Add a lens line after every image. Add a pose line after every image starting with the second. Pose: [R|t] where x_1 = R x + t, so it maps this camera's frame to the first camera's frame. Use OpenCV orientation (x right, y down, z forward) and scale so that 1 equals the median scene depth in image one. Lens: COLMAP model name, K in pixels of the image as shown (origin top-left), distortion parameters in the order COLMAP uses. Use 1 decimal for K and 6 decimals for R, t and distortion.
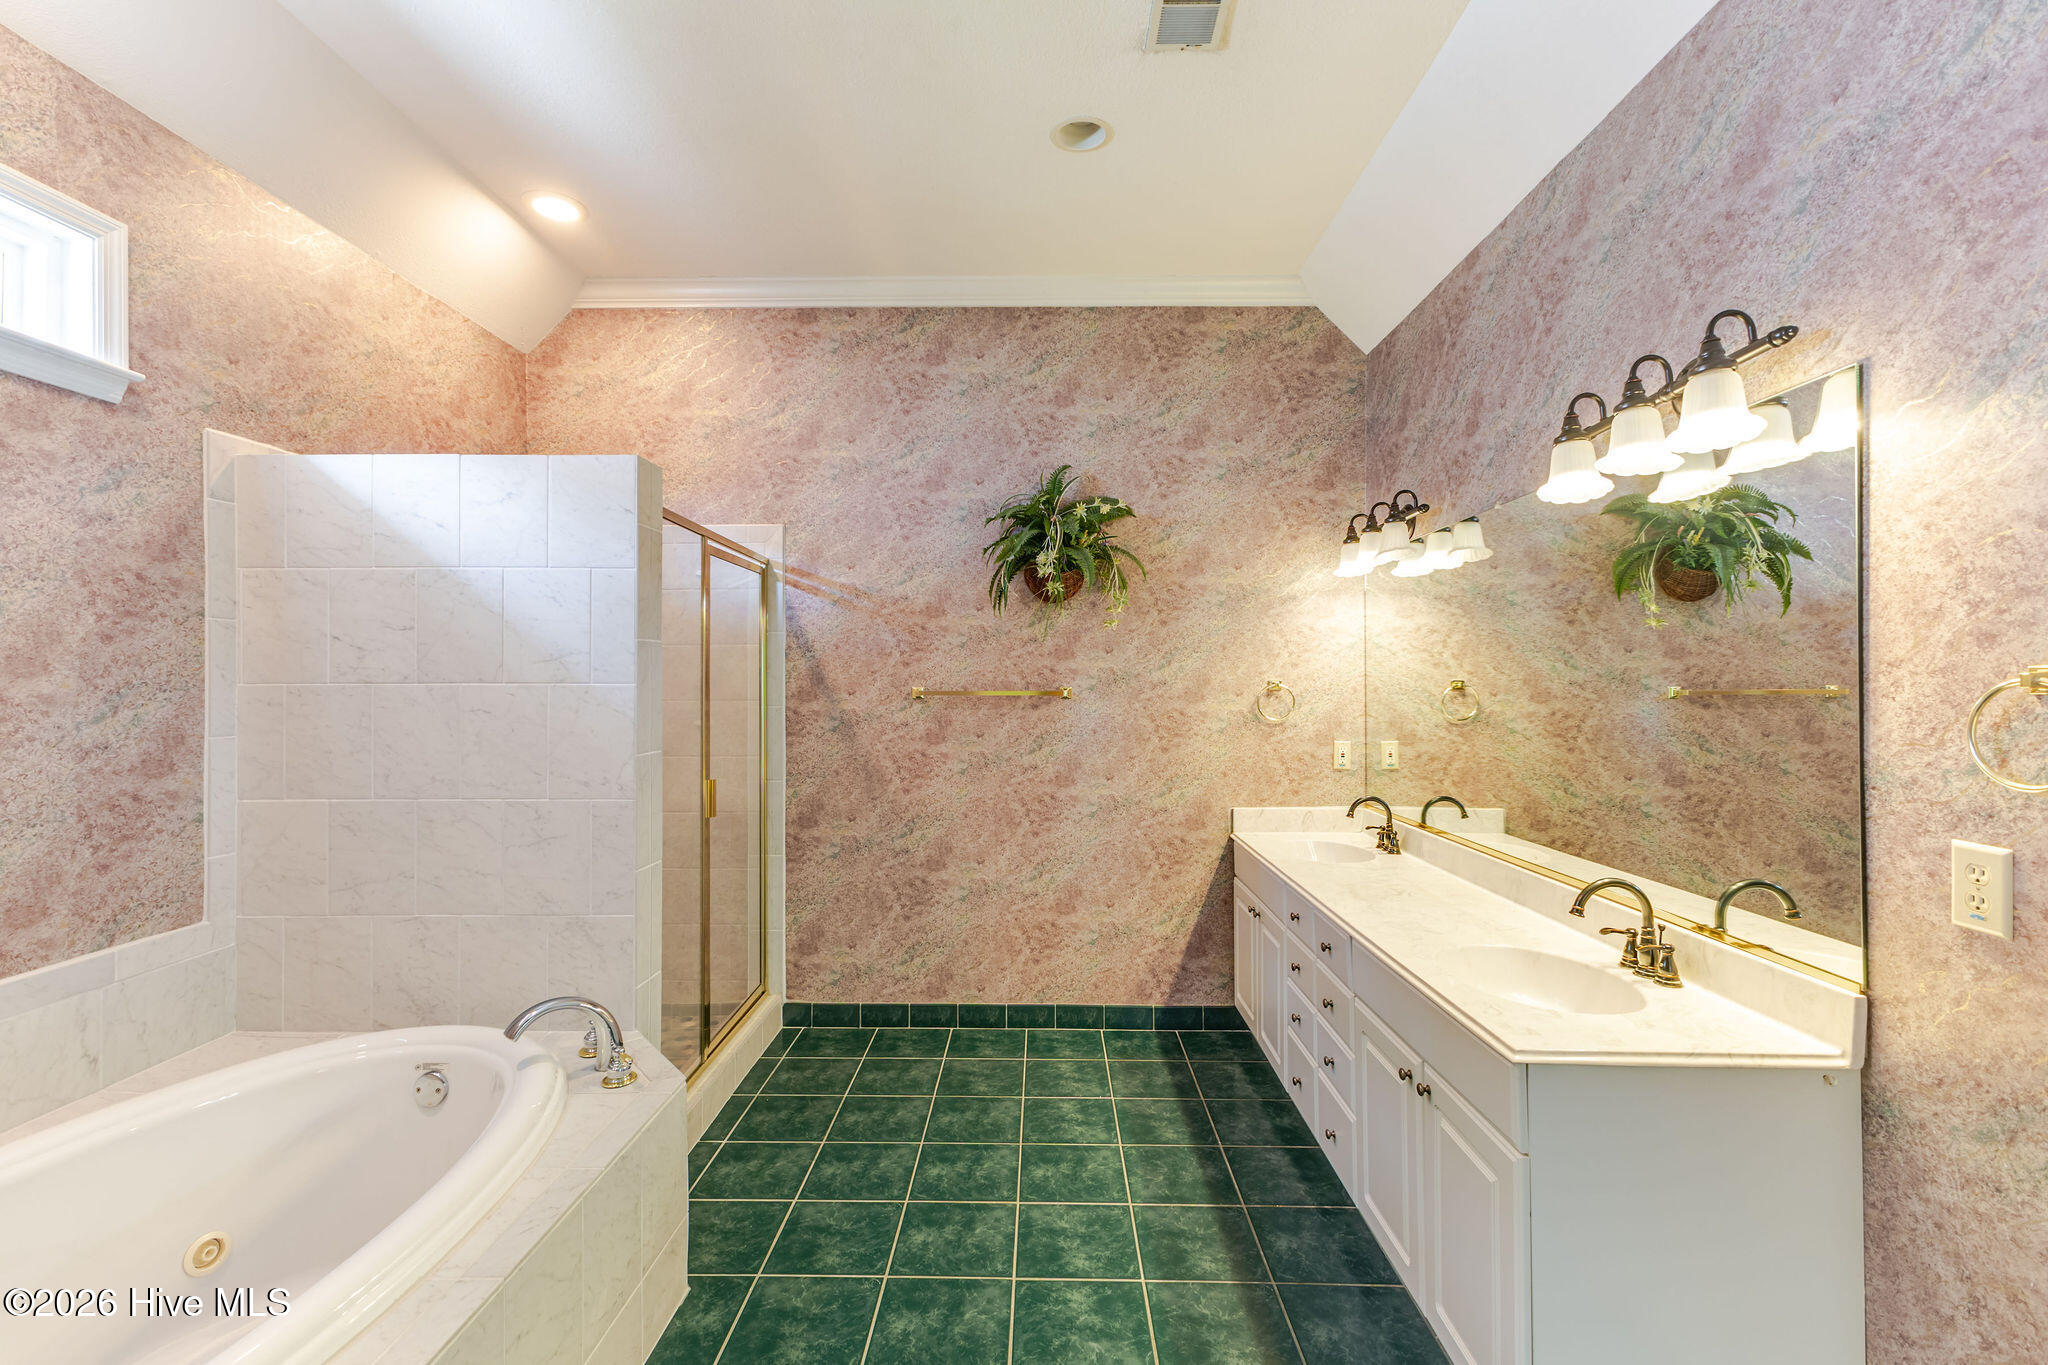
lens RADIAL K [[891.0, 0, 1031.3], [0, 891.0, 676.0], [0, 0, 1]] dist [0.004073, 0.000281]
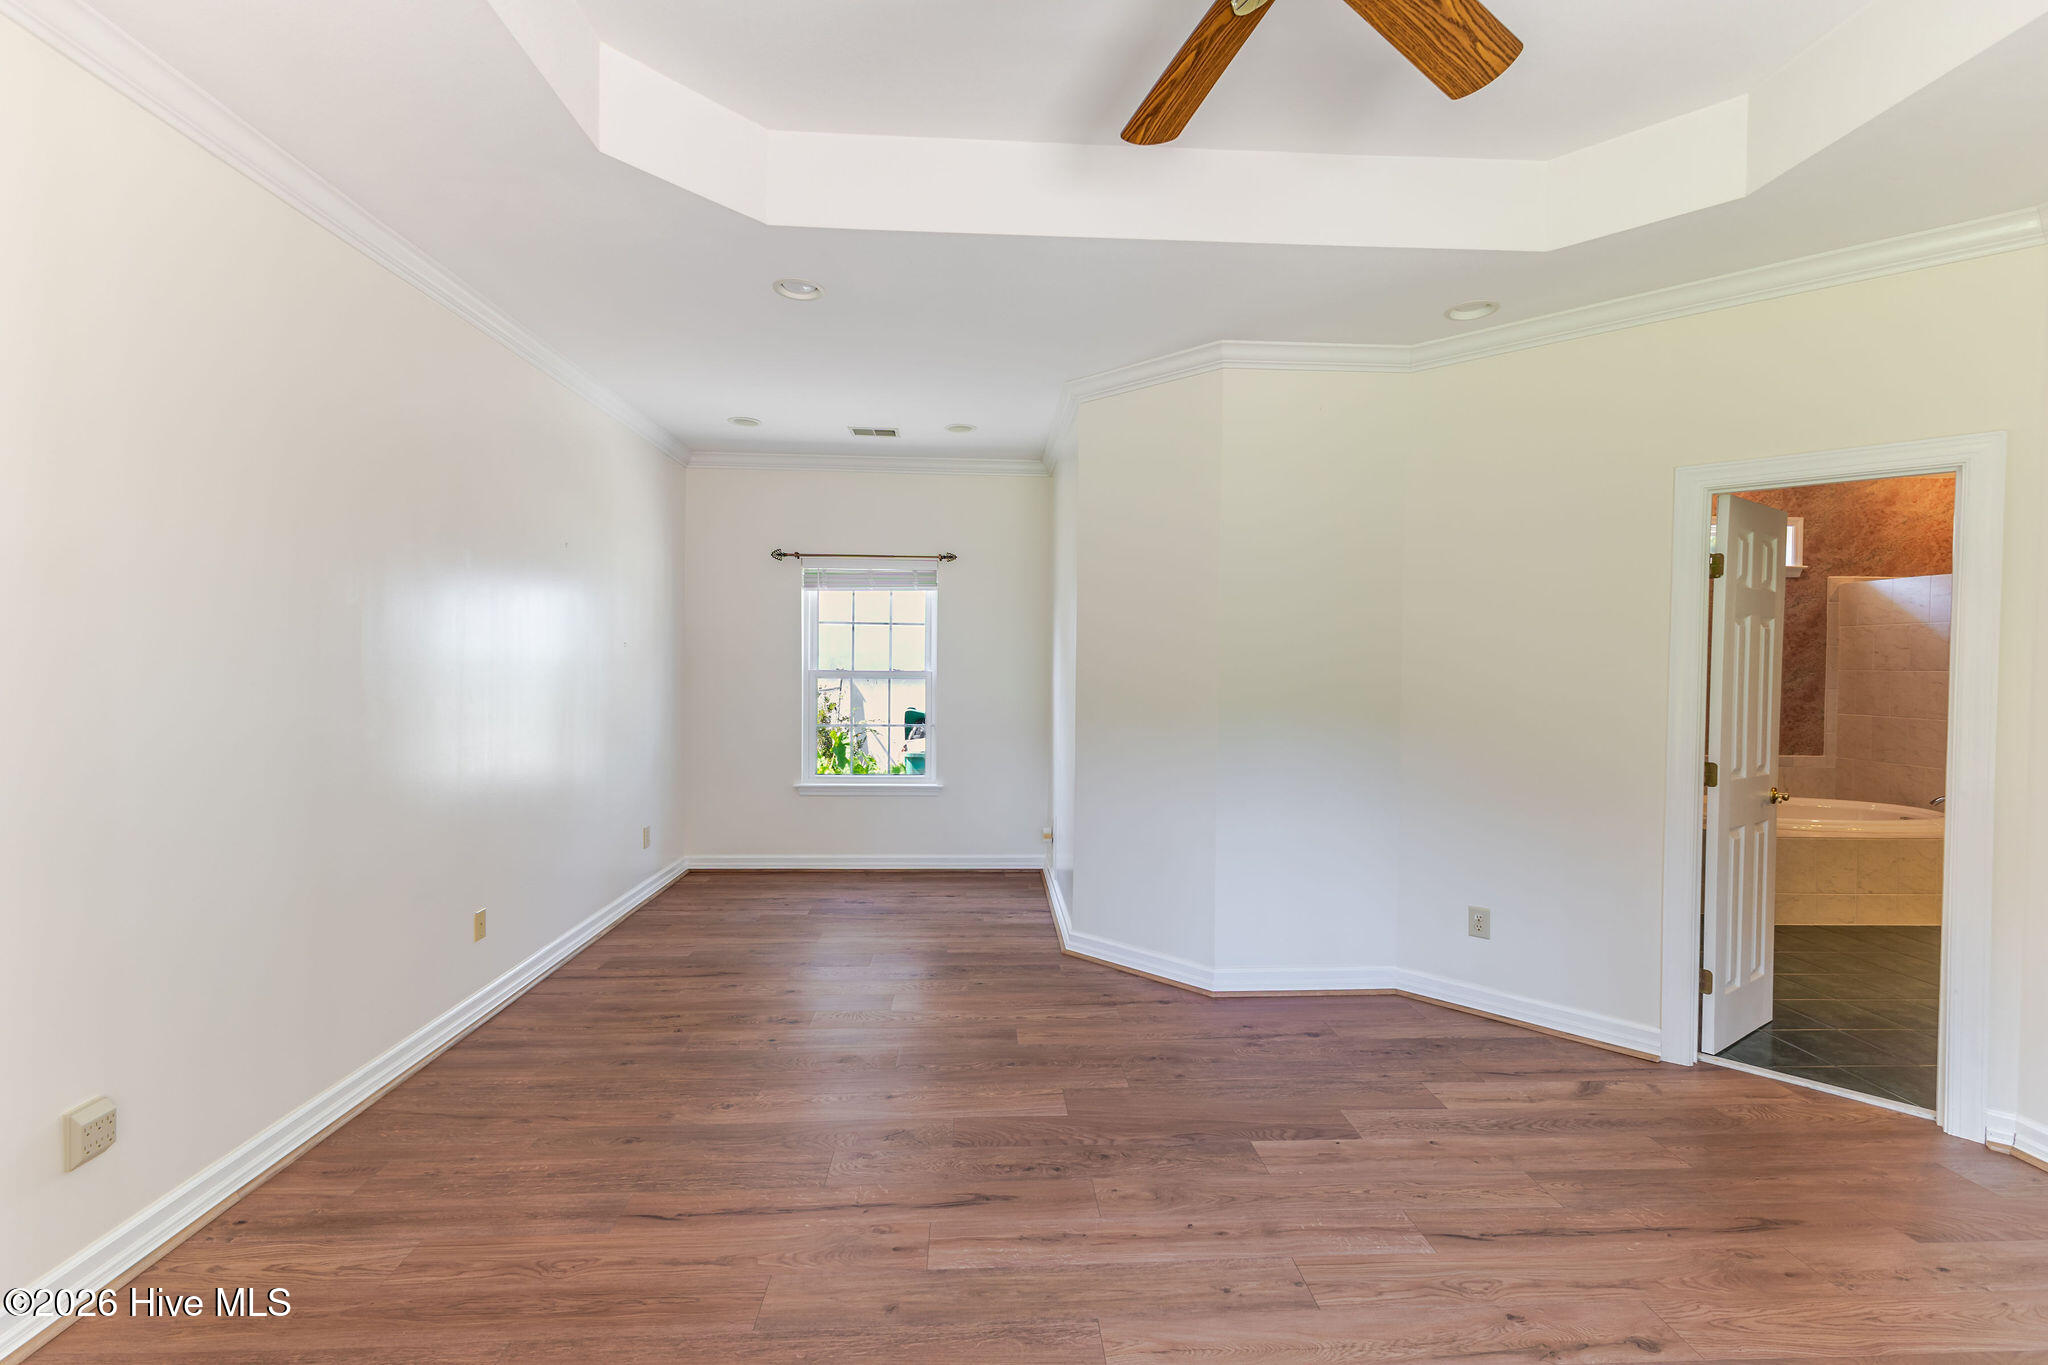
lens RADIAL K [[891.0, 0, 1031.3], [0, 891.0, 676.0], [0, 0, 1]] dist [0.004073, 0.000281]
pose [[0.066082, 0.017148, -0.997667, 1.650401], [-0.009167, 0.999821, 0.016578, 0.004856], [0.997772, 0.008050, 0.066227, -1.613480]]
